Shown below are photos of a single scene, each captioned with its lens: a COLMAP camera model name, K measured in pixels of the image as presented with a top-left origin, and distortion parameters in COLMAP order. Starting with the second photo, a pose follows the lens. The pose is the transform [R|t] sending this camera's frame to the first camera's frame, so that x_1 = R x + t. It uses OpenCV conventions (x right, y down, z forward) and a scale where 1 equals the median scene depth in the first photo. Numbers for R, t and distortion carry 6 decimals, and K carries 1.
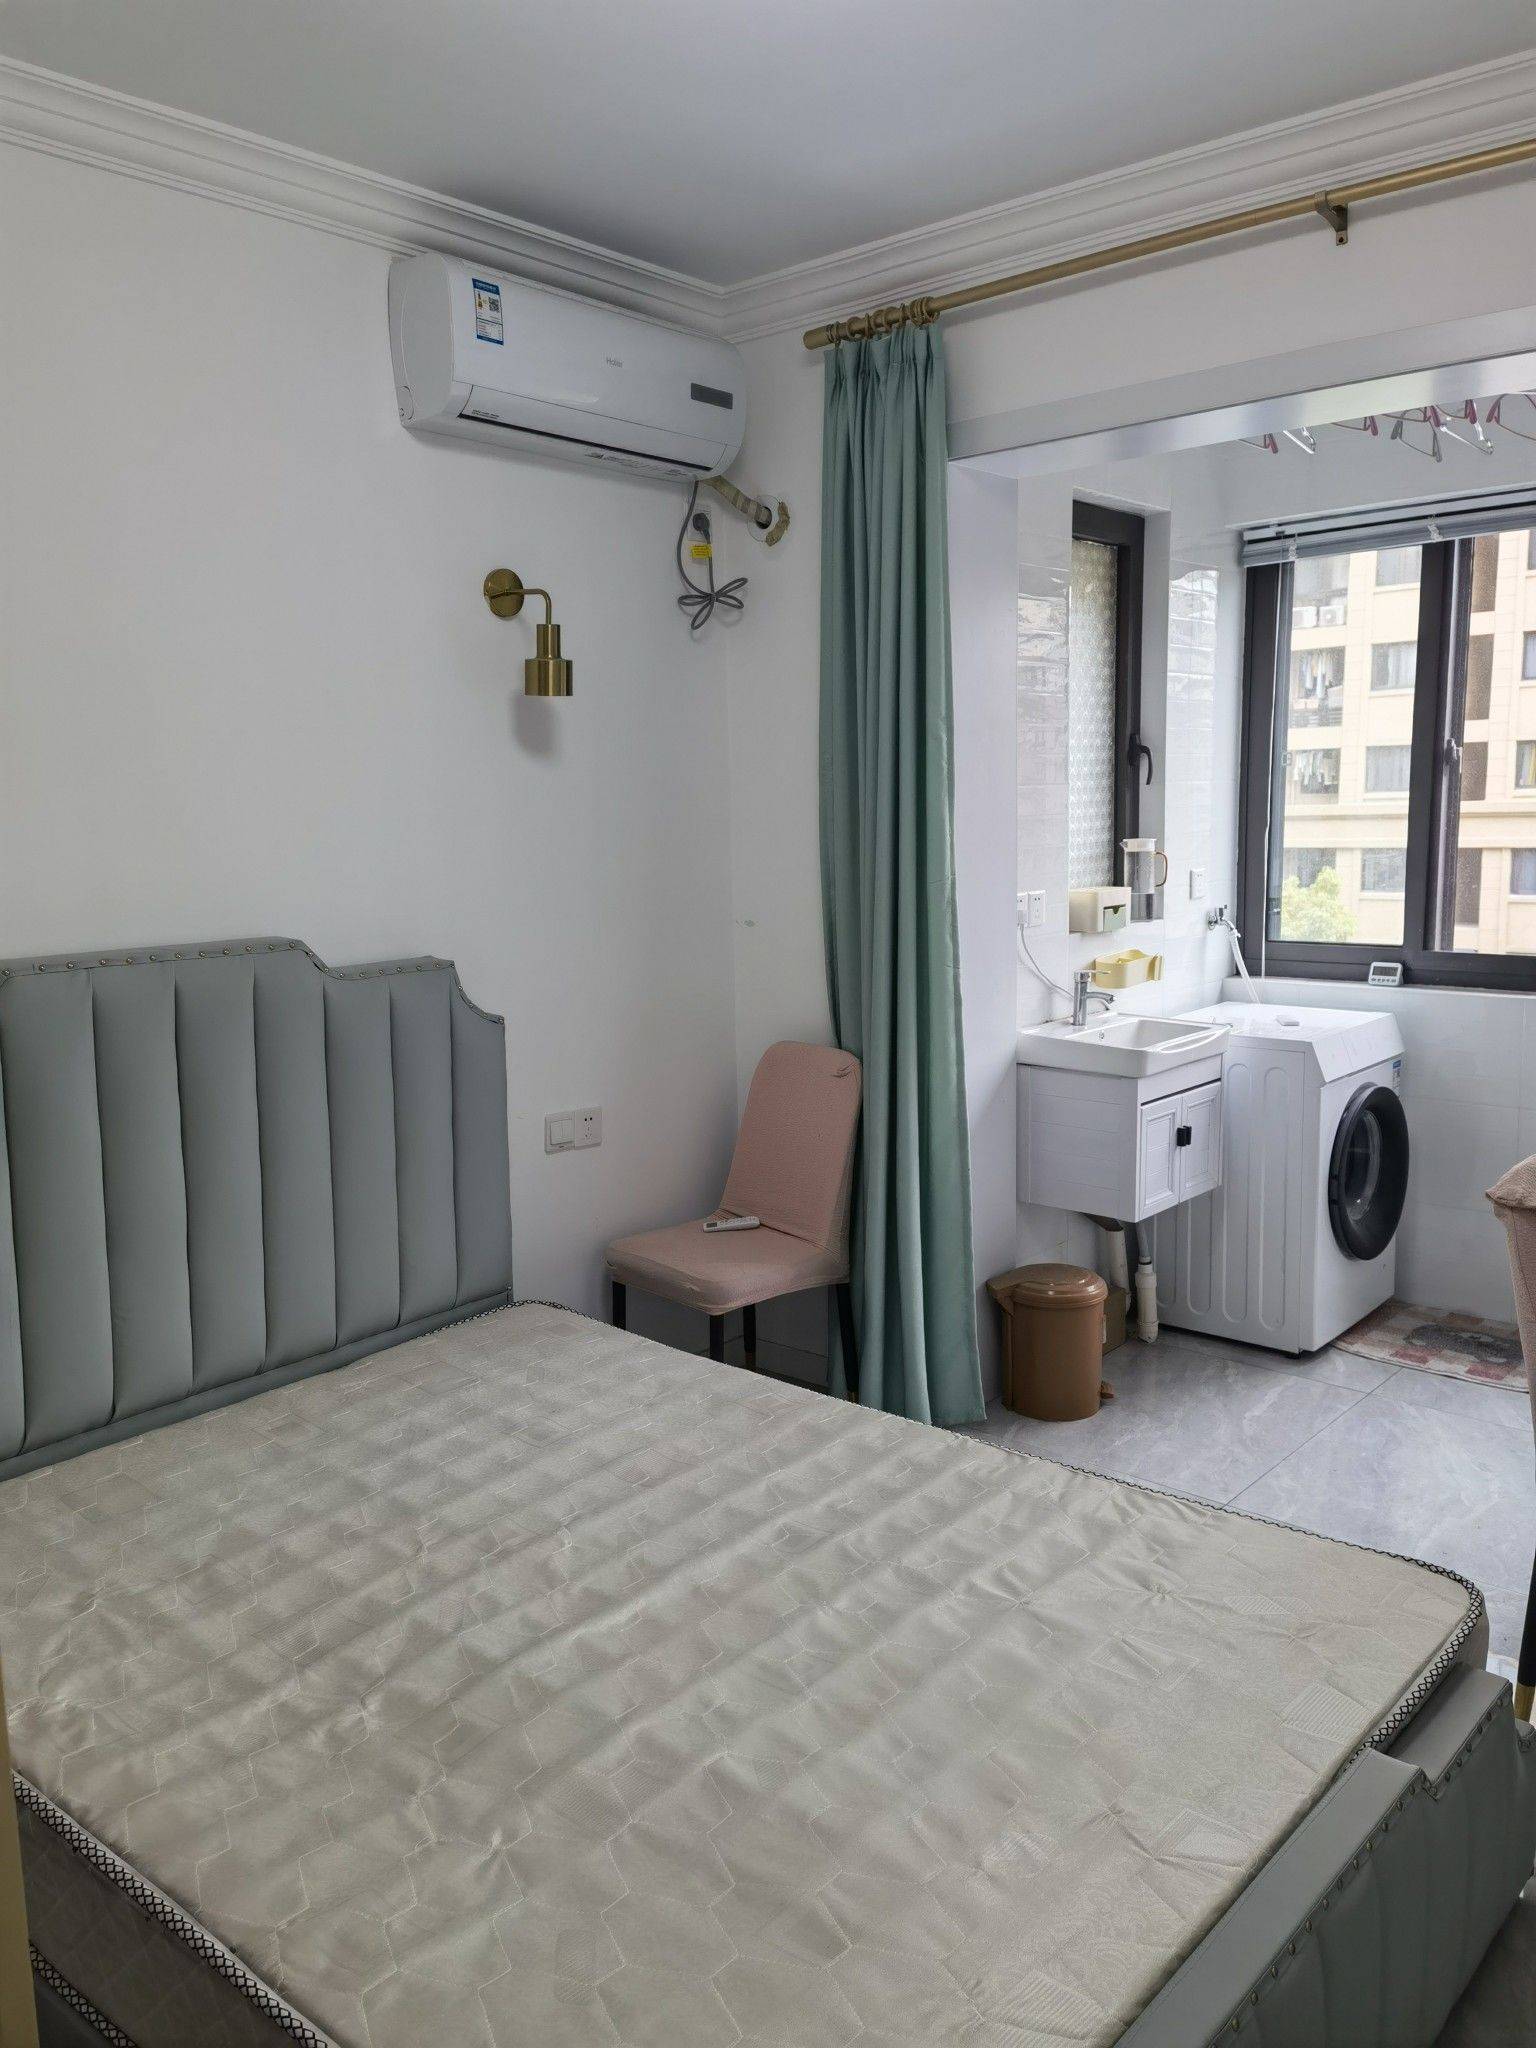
lens RADIAL K [[1627.2, 0, 768.8], [0, 1627.2, 1023.5], [0, 0, 1]] dist [0.105823, -0.082938]
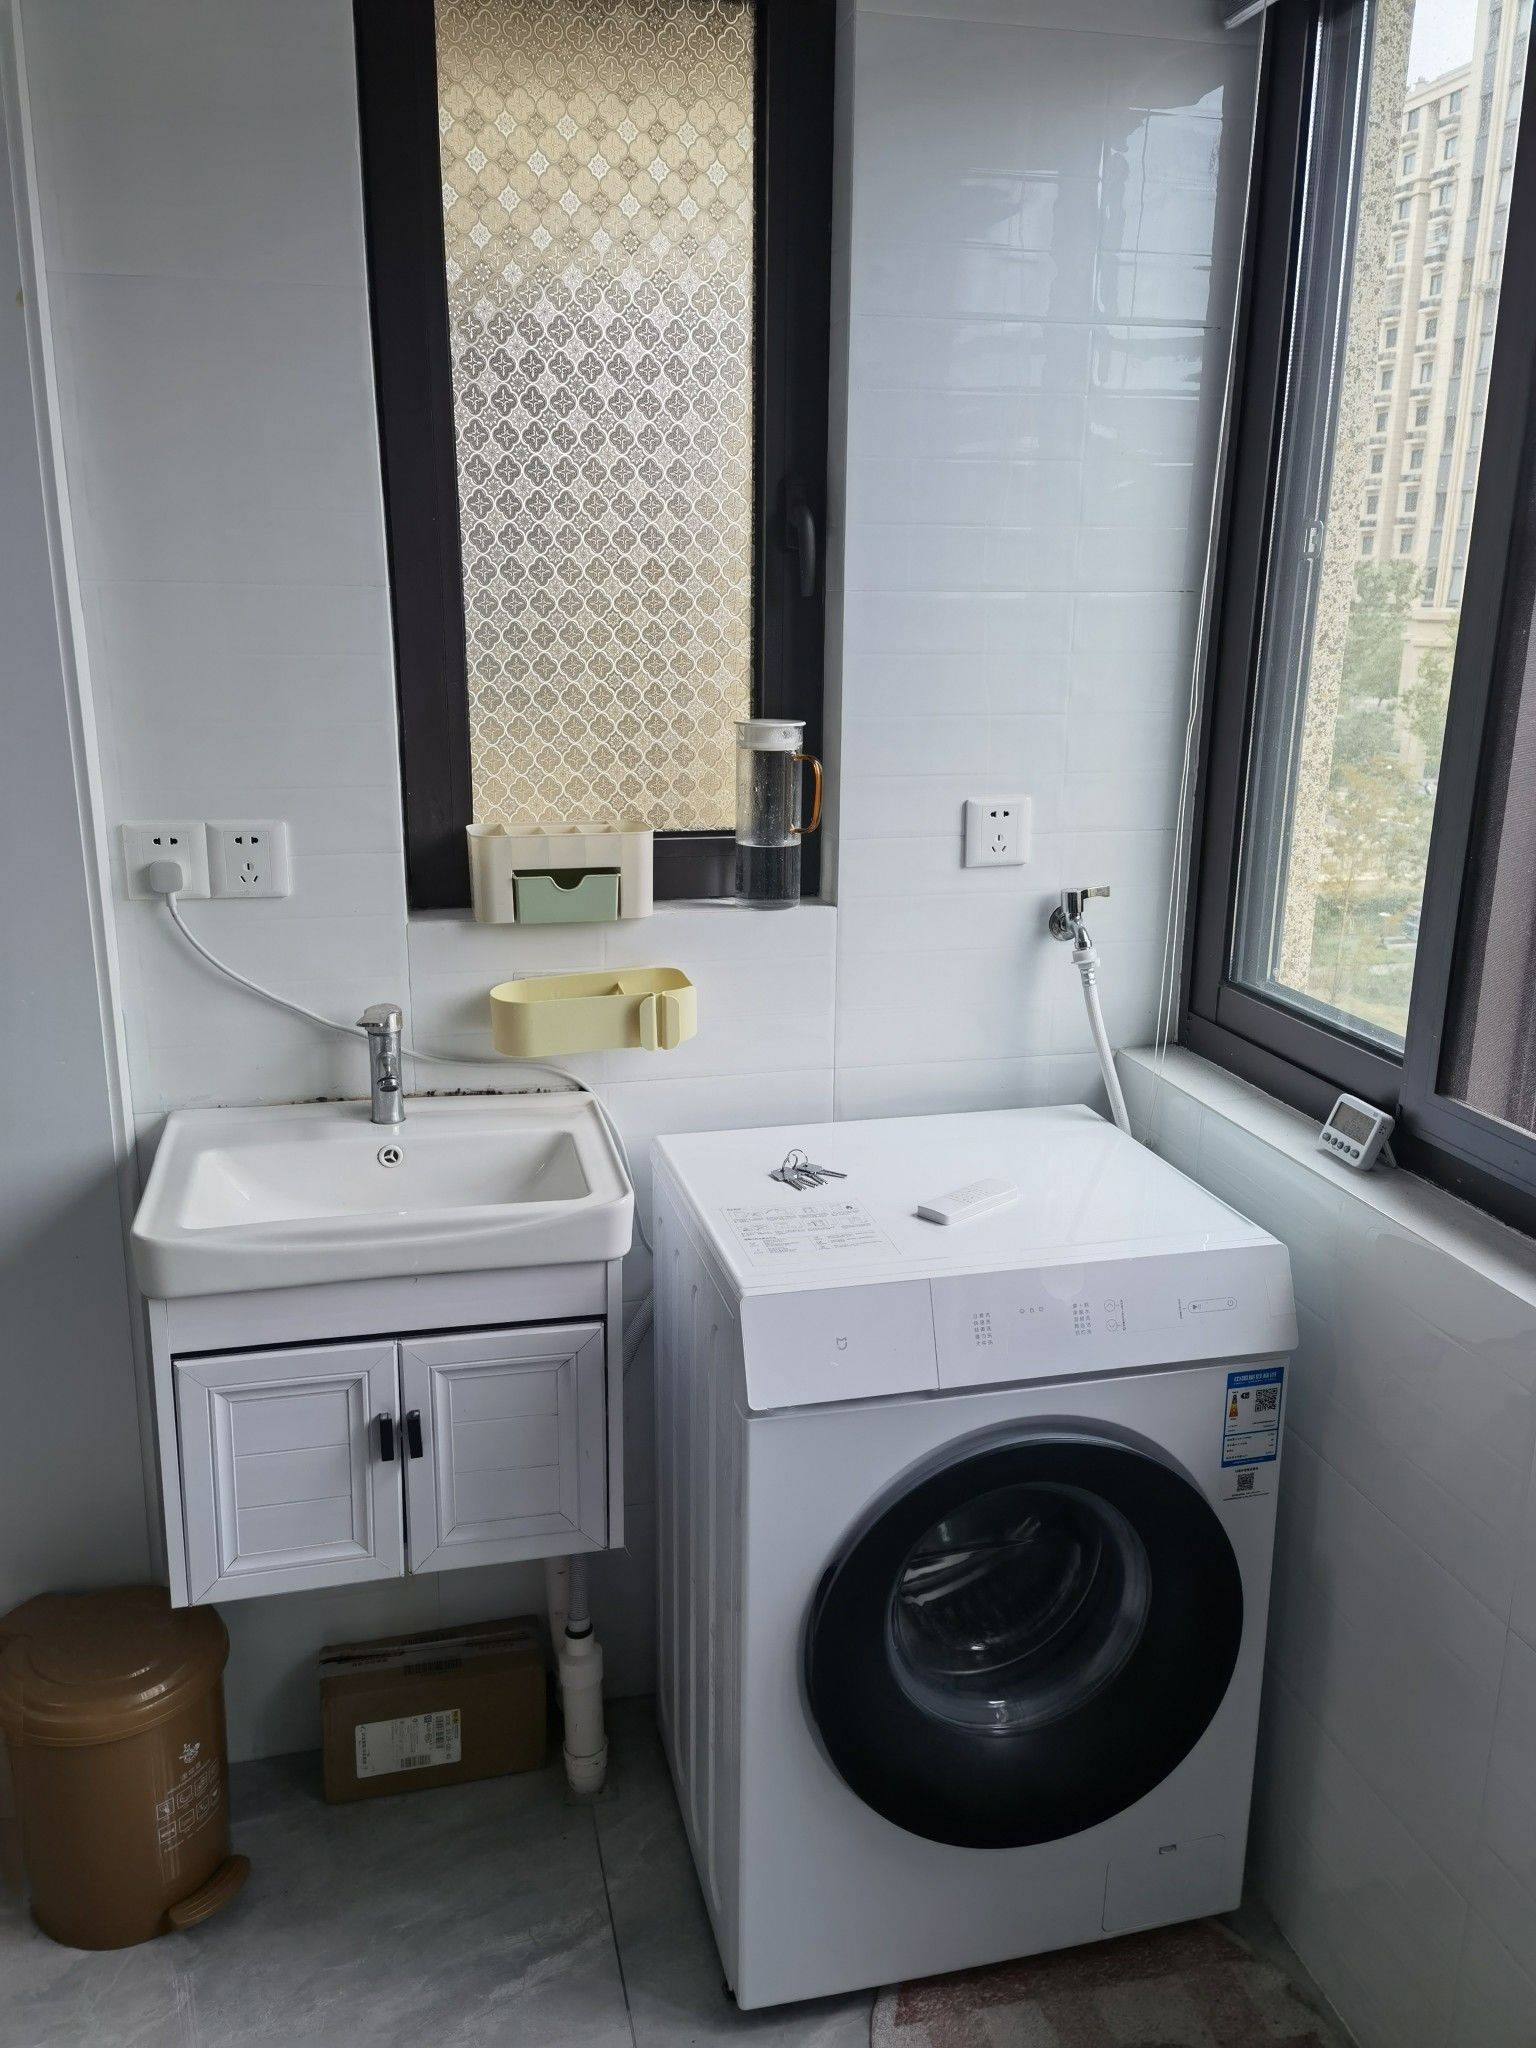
lens RADIAL K [[1627.2, 0, 763.2], [0, 1627.2, 1029.3], [0, 0, 1]] dist [0.105823, -0.082938]
pose [[0.800793, 0.181281, -0.570848, 0.901012], [-0.107150, 0.981080, 0.161245, -0.186887], [0.589278, -0.067957, 0.805067, 1.165950]]
